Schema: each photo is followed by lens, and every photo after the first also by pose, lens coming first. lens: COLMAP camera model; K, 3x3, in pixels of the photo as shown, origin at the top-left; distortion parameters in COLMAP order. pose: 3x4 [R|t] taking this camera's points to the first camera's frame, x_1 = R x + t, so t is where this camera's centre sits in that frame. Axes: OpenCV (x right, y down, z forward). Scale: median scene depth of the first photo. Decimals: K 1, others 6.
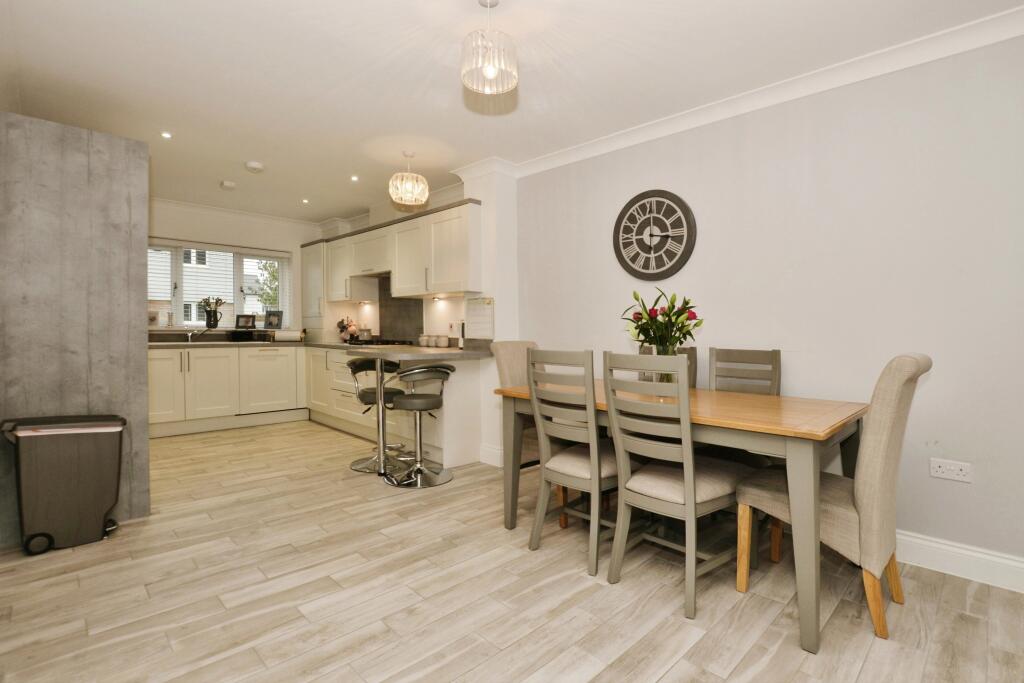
lens RADIAL K [[491.1, 0, 542.2], [0, 491.1, 326.3], [0, 0, 1]] dist [-0.020646, 0.002552]
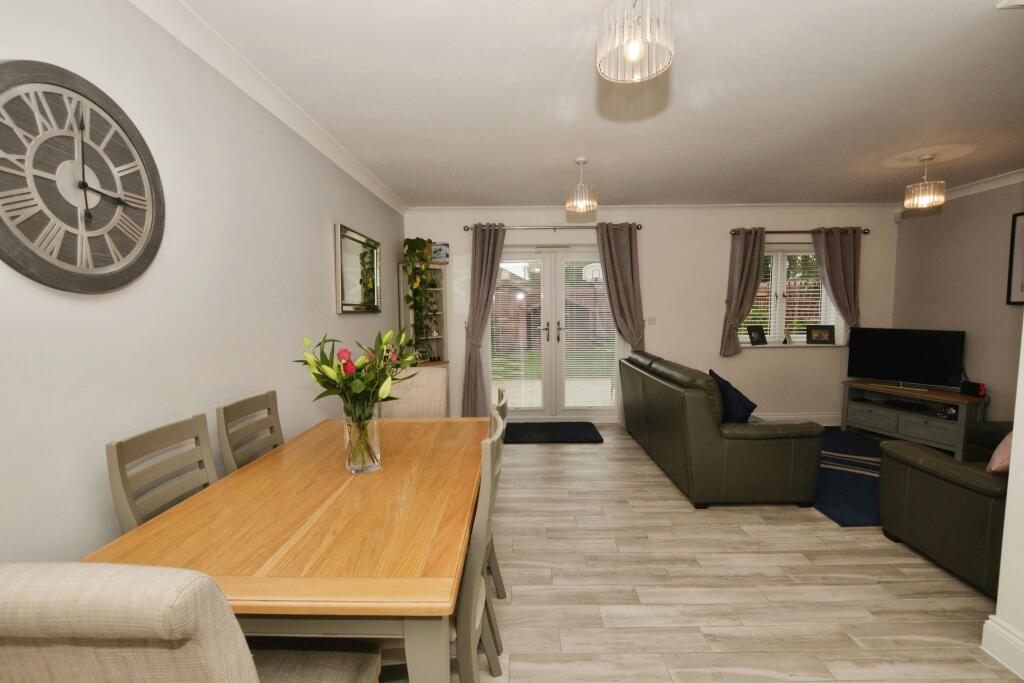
lens RADIAL K [[462.8, 0, 505.7], [0, 462.8, 343.2], [0, 0, 1]] dist [-0.025994, 0.003792]
pose [[-0.652923, -0.049363, 0.755814, -0.376593], [0.012474, 0.997038, 0.075893, -0.089537], [-0.757321, 0.058981, -0.650374, 1.177019]]
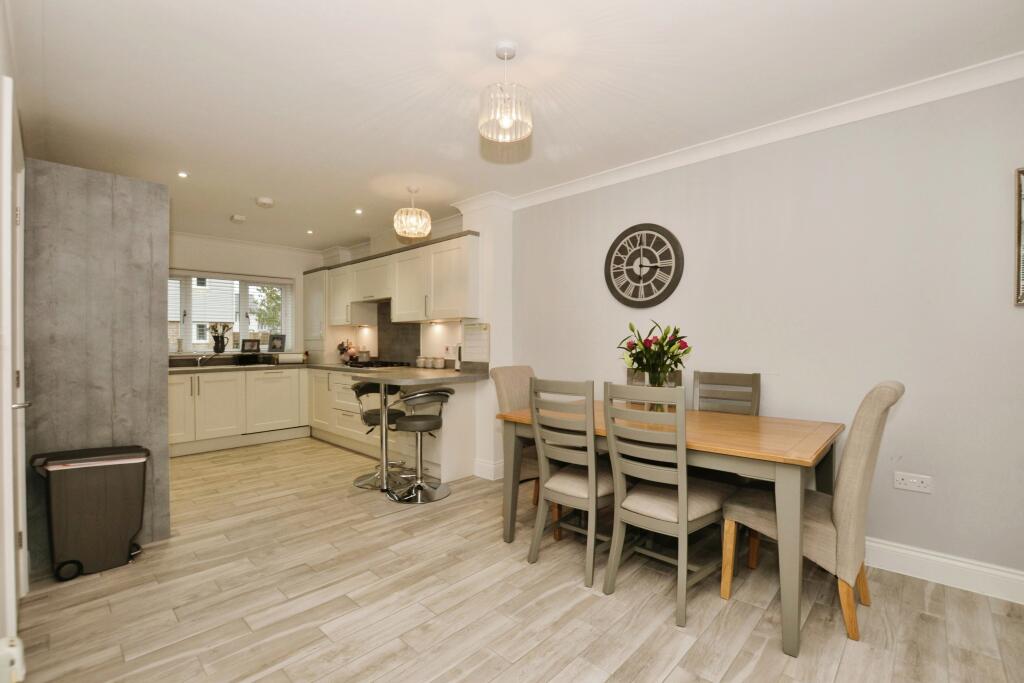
lens RADIAL K [[462.8, 0, 531.0], [0, 462.8, 347.9], [0, 0, 1]] dist [-0.025994, 0.003792]
pose [[0.999765, -0.002754, 0.021485, -0.044180], [0.002352, 0.999822, 0.018709, -0.033398], [-0.021533, -0.018654, 0.999594, 0.005404]]
